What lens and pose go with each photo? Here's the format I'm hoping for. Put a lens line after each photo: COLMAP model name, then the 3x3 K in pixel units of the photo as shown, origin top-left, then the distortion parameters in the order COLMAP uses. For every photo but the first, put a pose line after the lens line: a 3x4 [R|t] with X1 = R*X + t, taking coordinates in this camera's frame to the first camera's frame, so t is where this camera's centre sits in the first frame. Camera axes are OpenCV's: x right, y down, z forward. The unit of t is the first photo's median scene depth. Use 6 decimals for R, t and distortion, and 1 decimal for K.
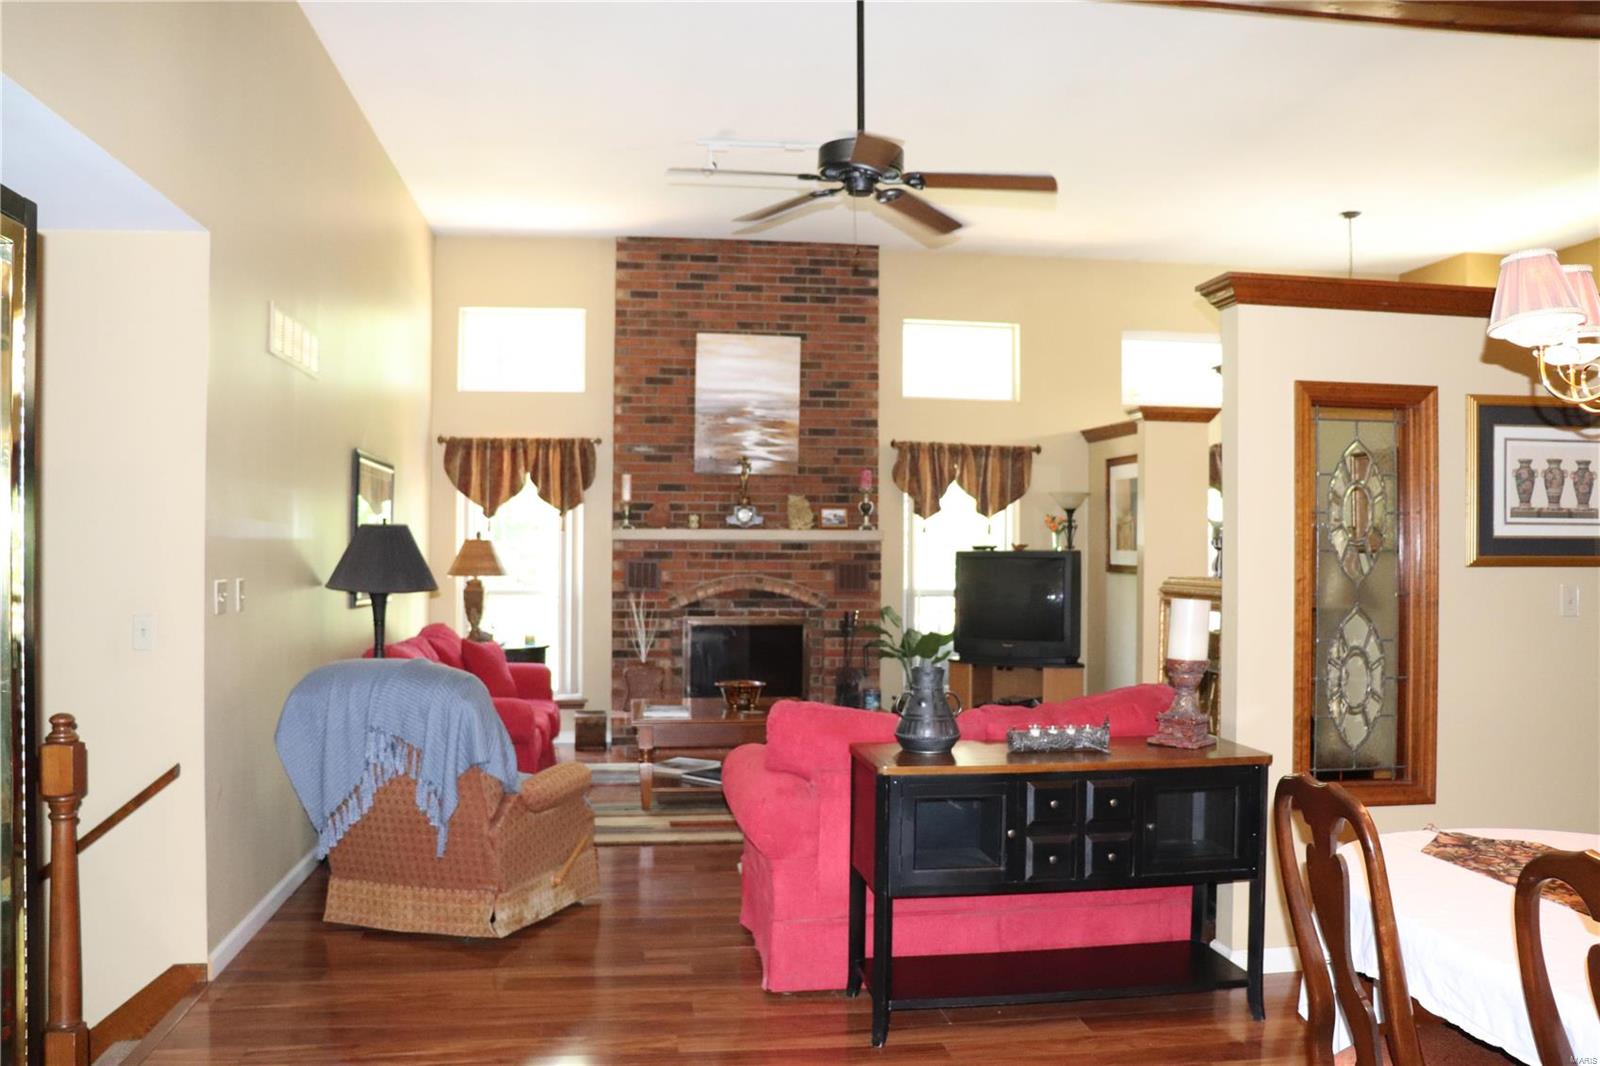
lens RADIAL K [[1348.8, 0, 802.1], [0, 1348.8, 540.4], [0, 0, 1]] dist [-0.133424, 0.109774]
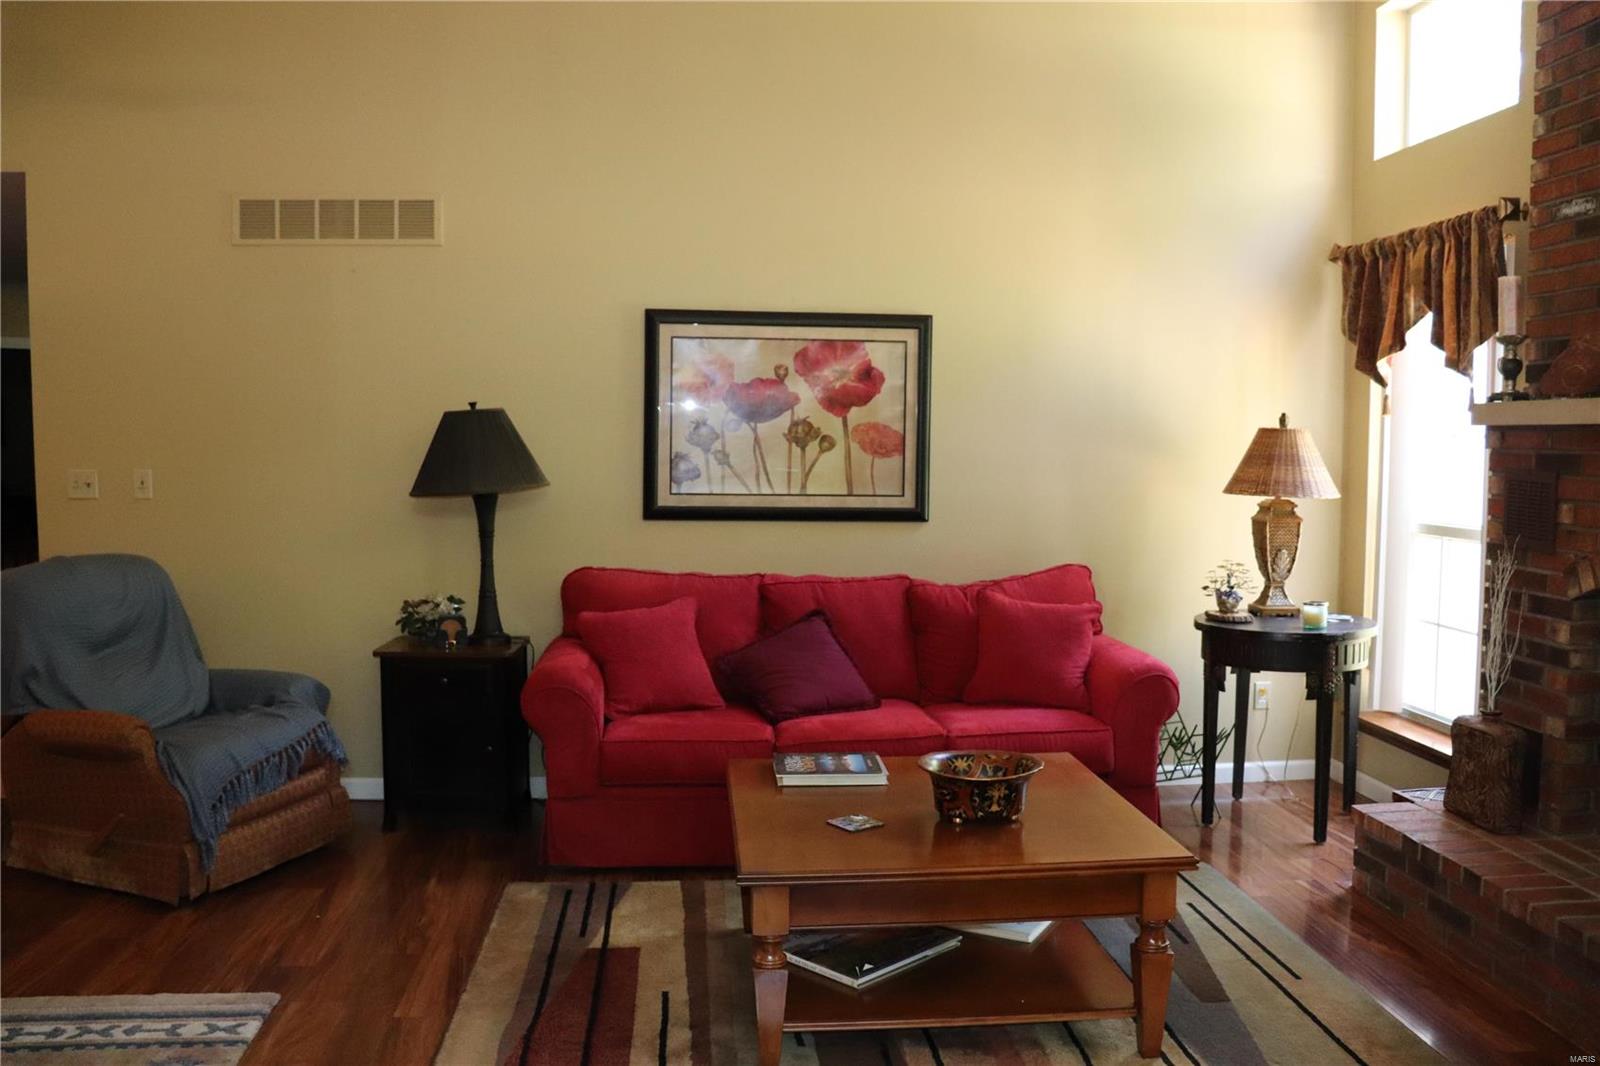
lens RADIAL K [[1348.8, 0, 803.3], [0, 1348.8, 530.3], [0, 0, 1]] dist [-0.133424, 0.109774]
pose [[-0.054335, 0.064632, -0.996429, 0.303802], [-0.001078, 0.997899, 0.064786, 0.005797], [0.998522, 0.004594, -0.054151, 0.794449]]
